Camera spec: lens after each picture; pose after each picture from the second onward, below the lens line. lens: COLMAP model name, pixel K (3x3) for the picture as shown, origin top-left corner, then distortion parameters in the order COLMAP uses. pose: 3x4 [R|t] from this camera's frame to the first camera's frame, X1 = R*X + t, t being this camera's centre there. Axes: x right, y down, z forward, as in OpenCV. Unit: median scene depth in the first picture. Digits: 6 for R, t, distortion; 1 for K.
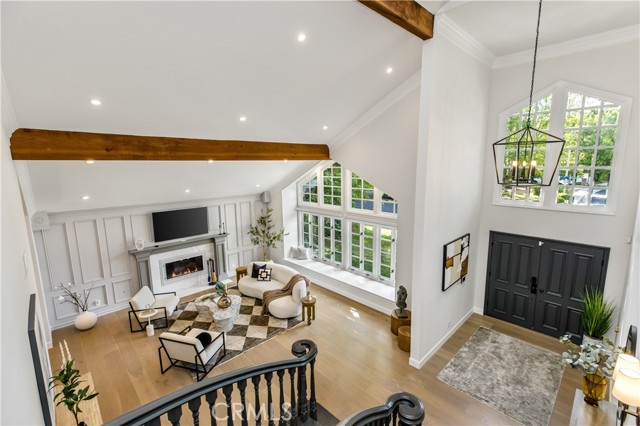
lens RADIAL K [[288.3, 0, 329.7], [0, 288.3, 208.3], [0, 0, 1]] dist [0.007762, -0.001129]
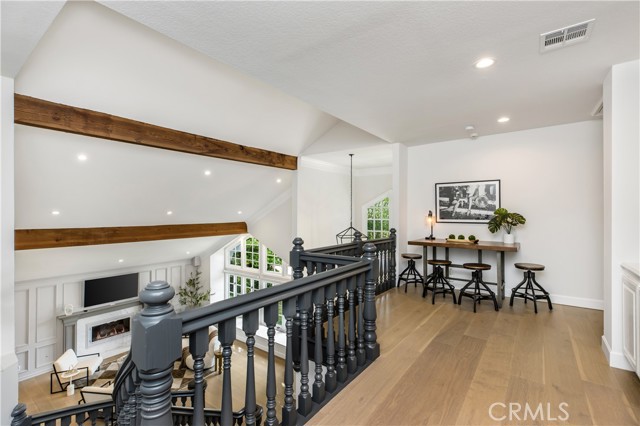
lens RADIAL K [[288.3, 0, 329.2], [0, 288.3, 208.9], [0, 0, 1]] dist [0.007762, -0.001129]
pose [[0.988012, 0.011074, 0.153977, 0.156919], [0.014897, 0.985930, -0.166491, -0.057033], [-0.153655, 0.166789, 0.973946, -0.304253]]
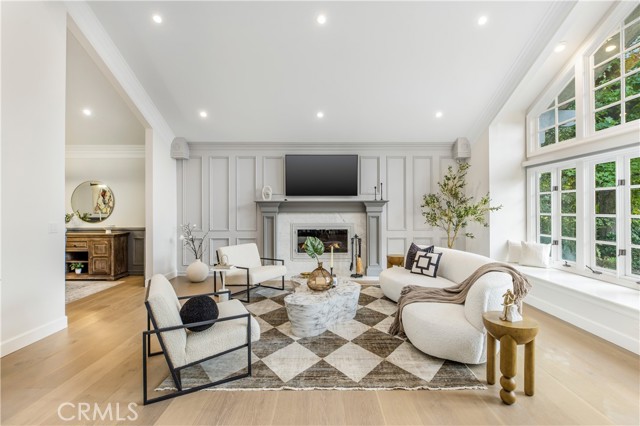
lens RADIAL K [[300.9, 0, 320.4], [0, 300.9, 211.4], [0, 0, 1]] dist [-0.018456, 0.000704]
pose [[0.701964, 0.014313, -0.712069, 0.008146], [-0.115058, 0.988944, -0.093547, 0.216729], [0.702857, 0.147596, 0.695850, 0.525186]]
